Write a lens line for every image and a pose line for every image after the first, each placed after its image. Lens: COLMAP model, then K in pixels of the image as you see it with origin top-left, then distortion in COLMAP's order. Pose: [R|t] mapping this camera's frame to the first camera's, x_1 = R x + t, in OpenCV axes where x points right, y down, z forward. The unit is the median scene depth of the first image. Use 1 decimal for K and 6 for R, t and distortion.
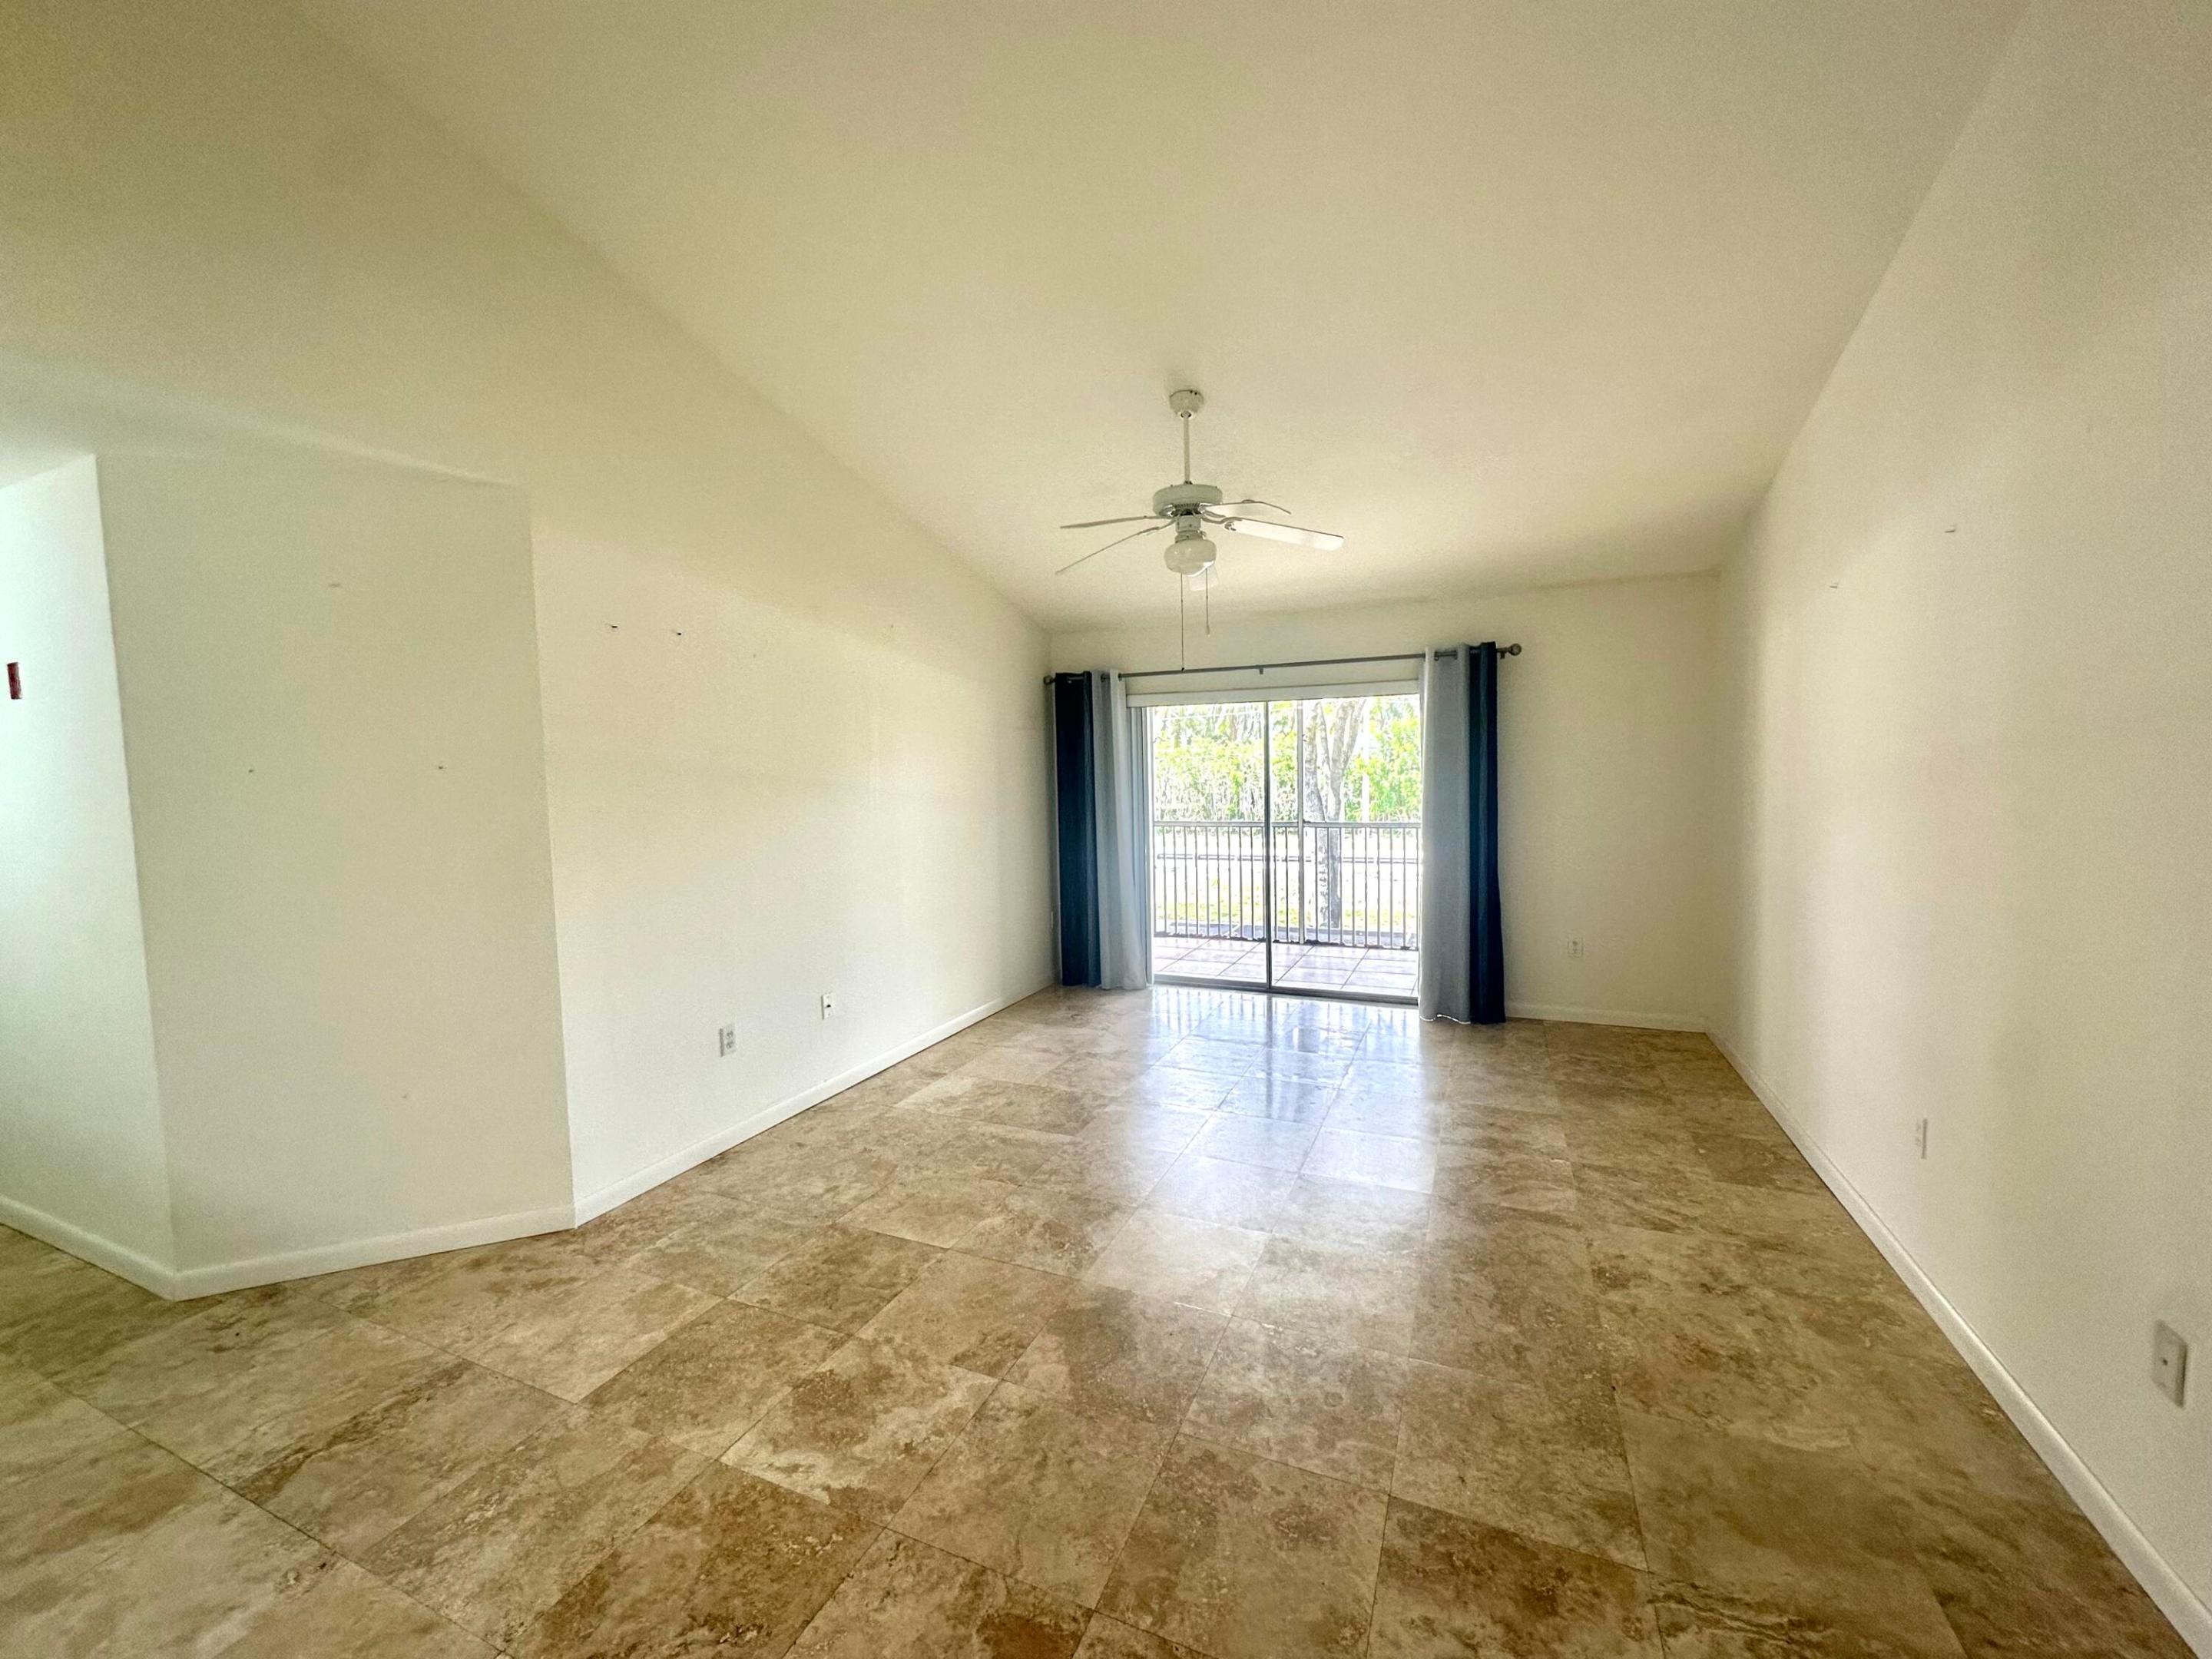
lens RADIAL K [[887.6, 0, 1105.1], [0, 887.6, 827.0], [0, 0, 1]] dist [-0.001405, 0.000775]
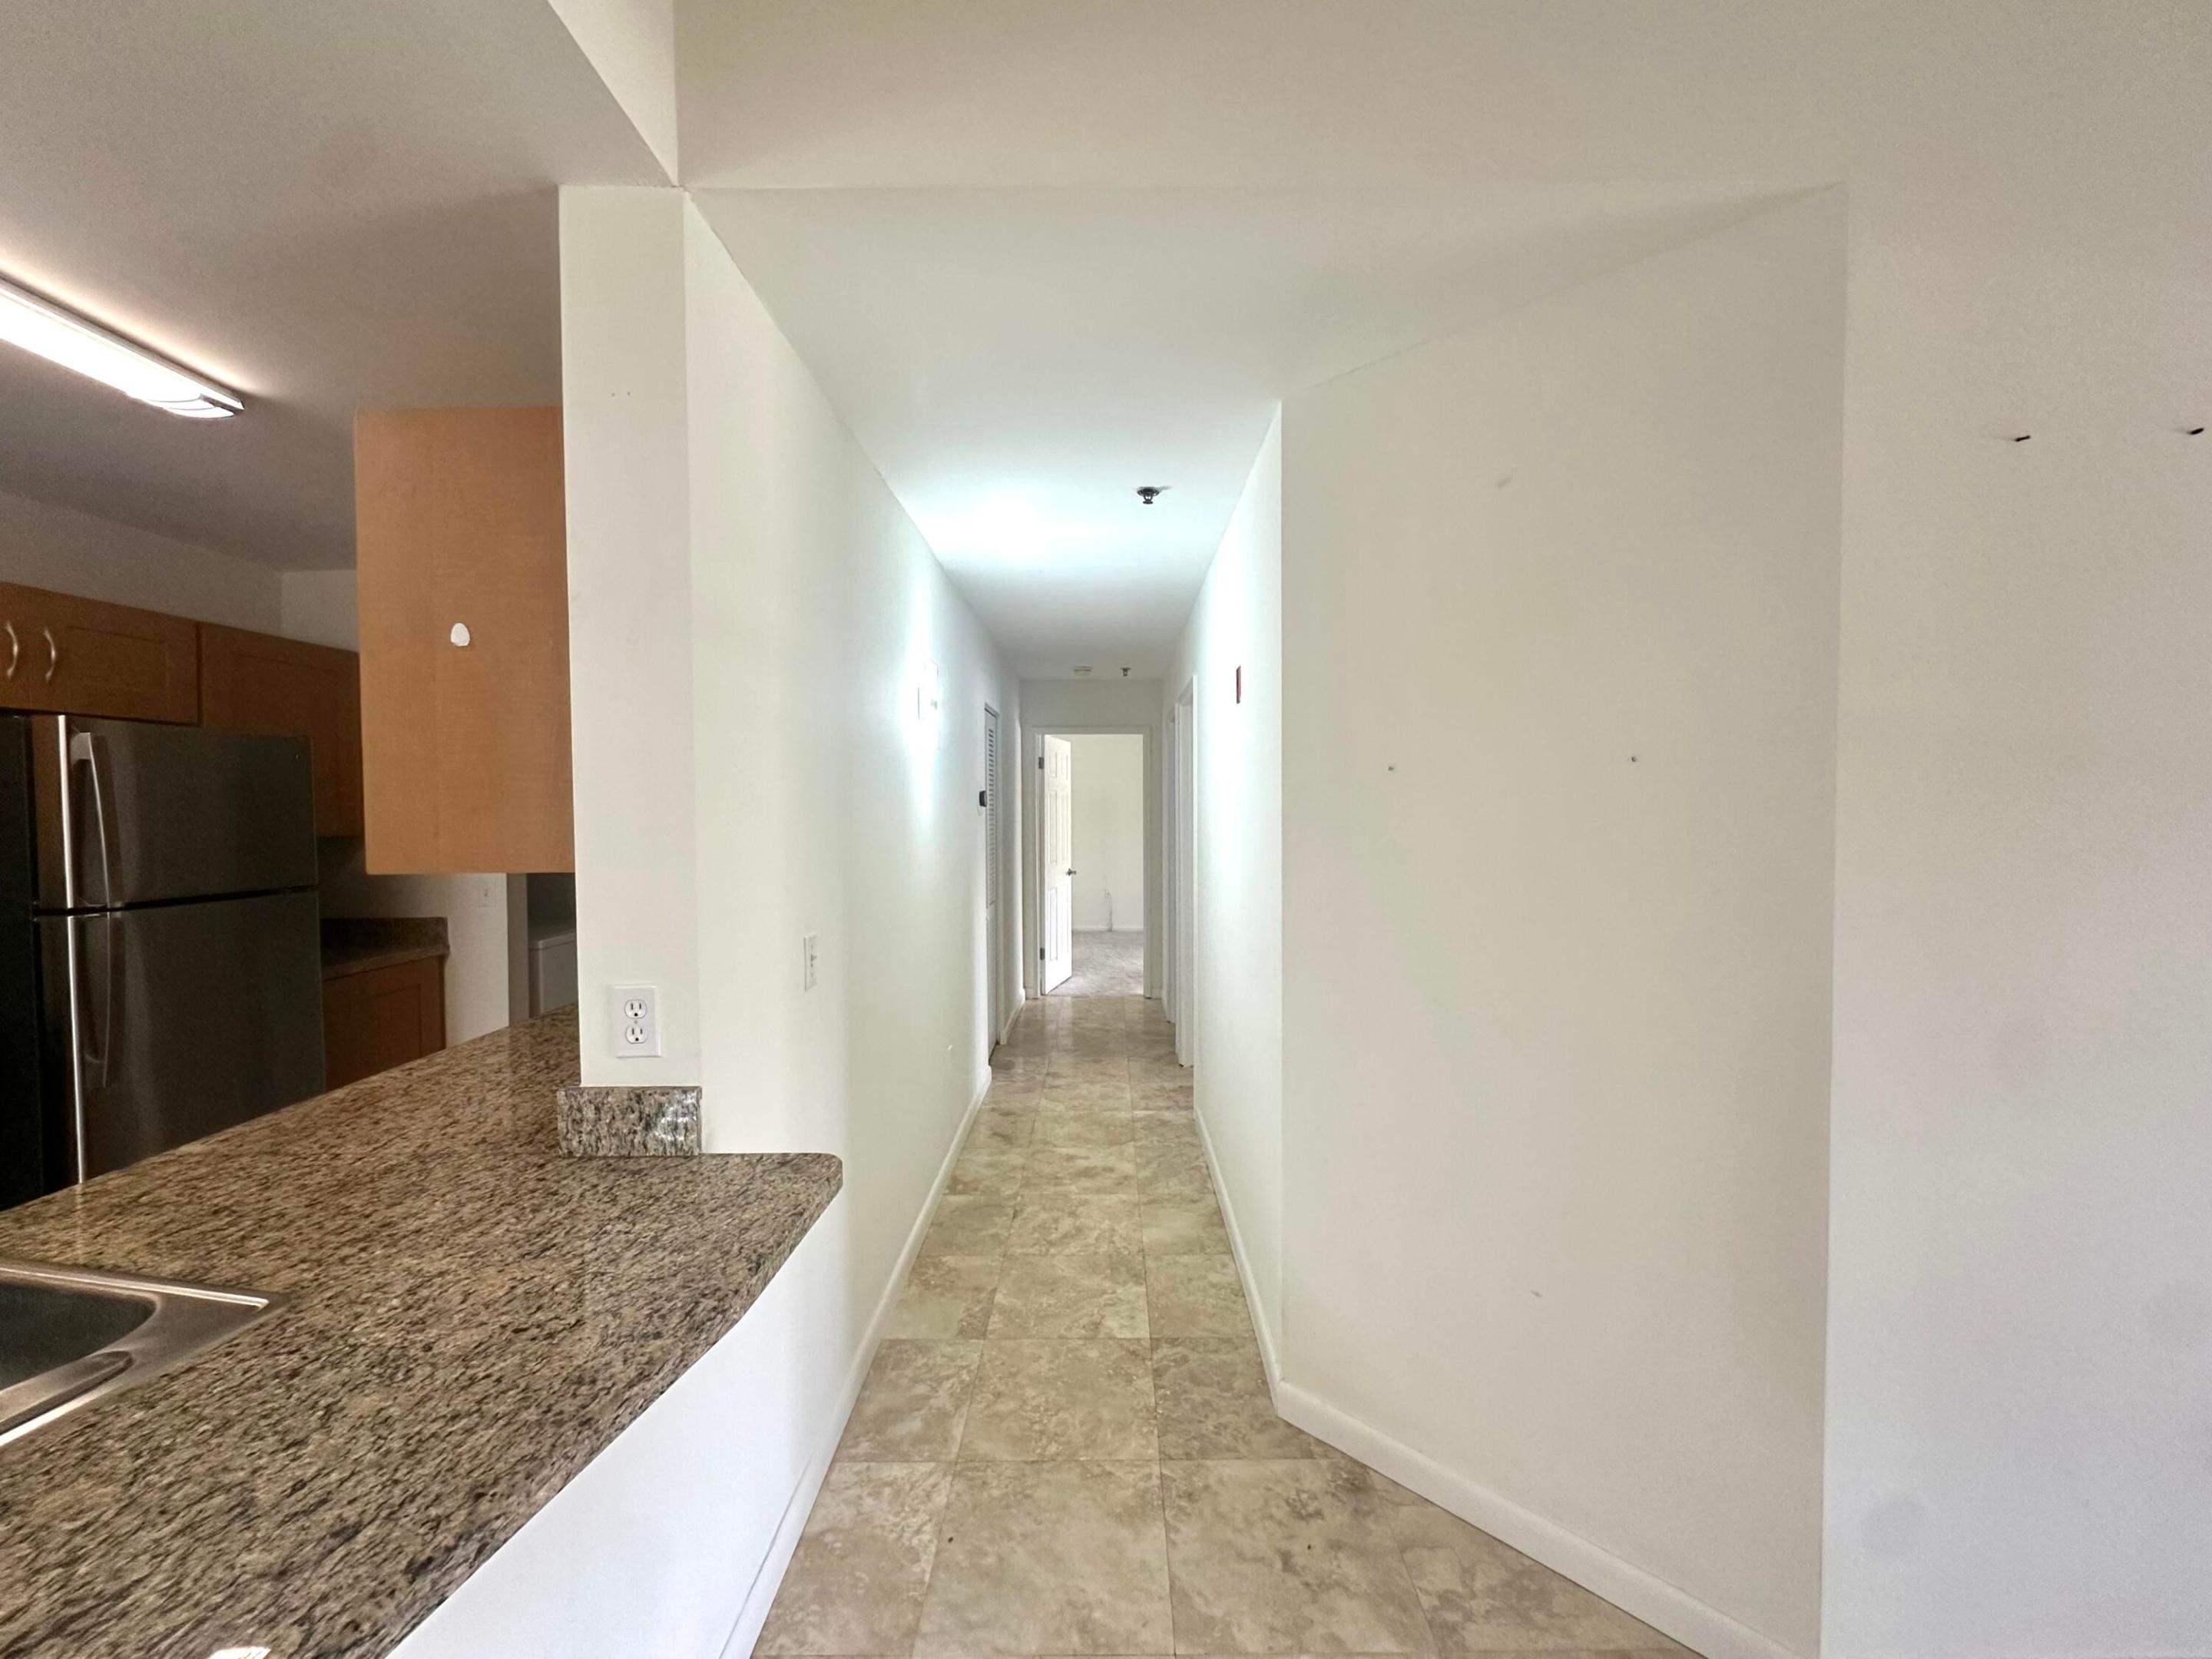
lens RADIAL K [[887.6, 0, 1103.7], [0, 887.6, 827.7], [0, 0, 1]] dist [-0.001405, 0.000775]
pose [[0.400378, 0.045104, -0.915239, -0.390648], [-0.066086, 0.997608, 0.020253, -0.015399], [0.913964, 0.052375, 0.402401, 0.500663]]
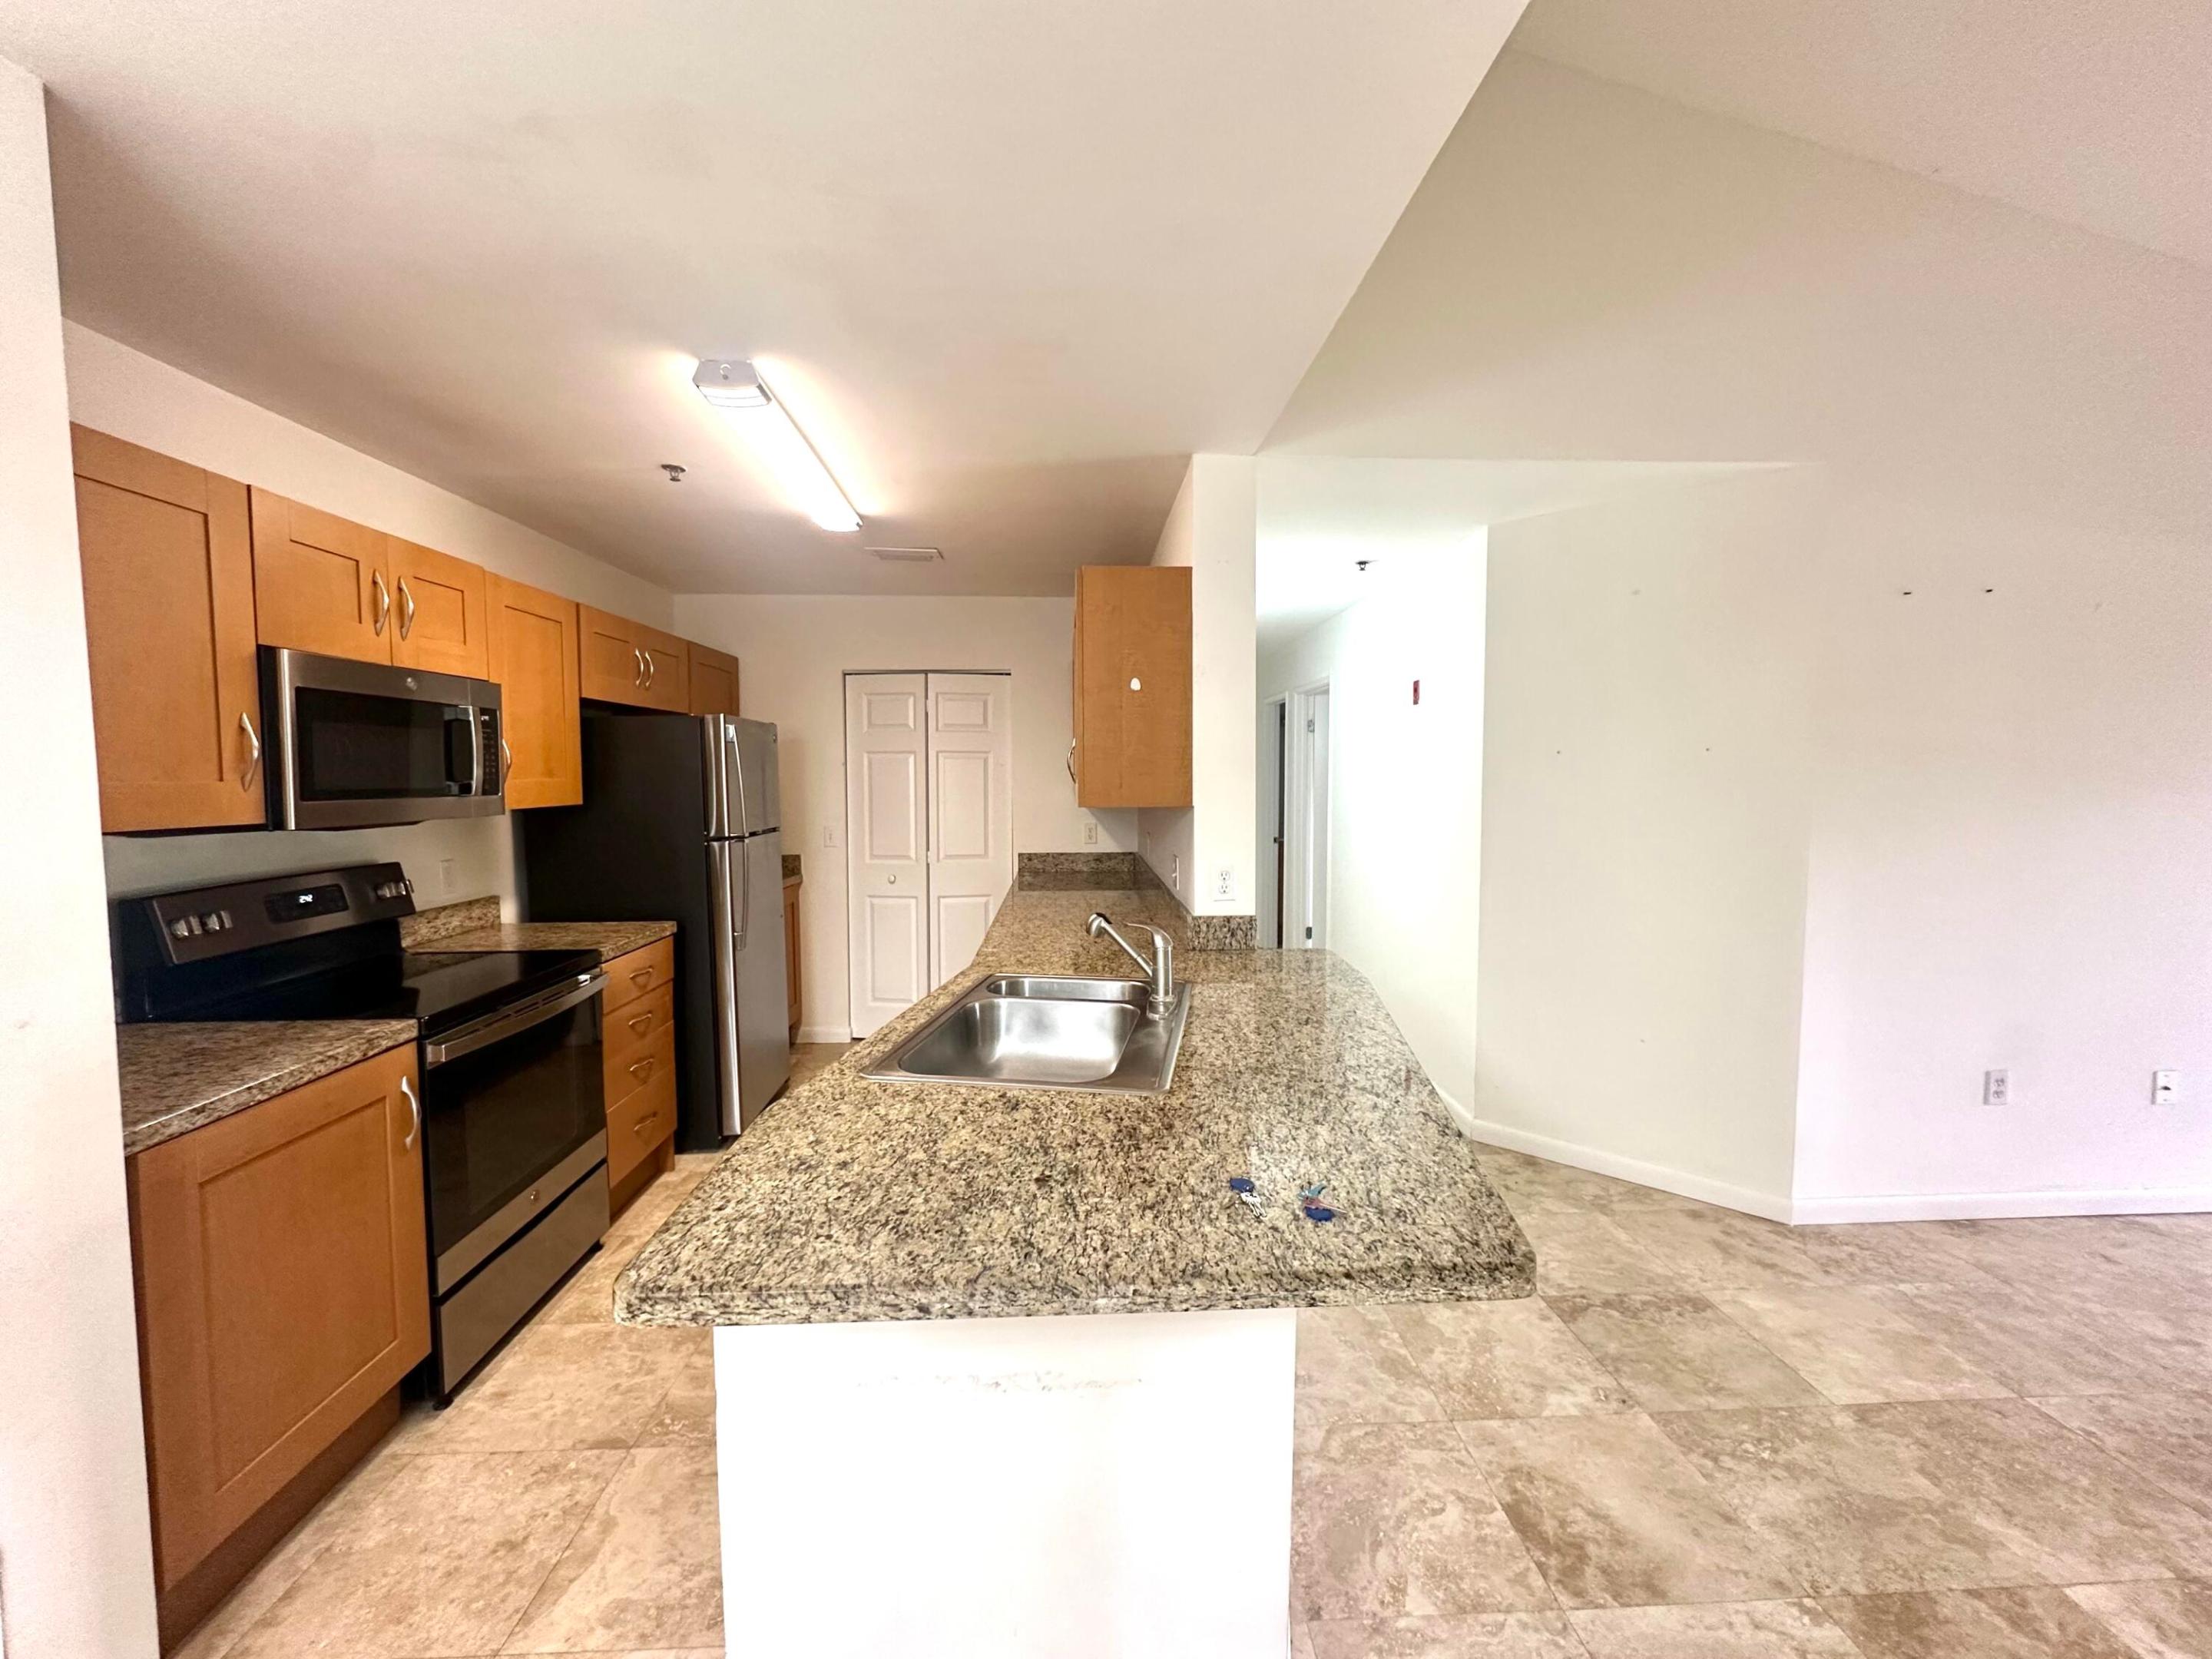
lens RADIAL K [[887.6, 0, 1104.0], [0, 887.6, 827.5], [0, 0, 1]] dist [-0.001405, 0.000775]
pose [[0.447752, 0.077402, -0.890801, -0.118968], [-0.067861, 0.996315, 0.052460, 0.021001], [0.891579, 0.036962, 0.451355, -0.146668]]
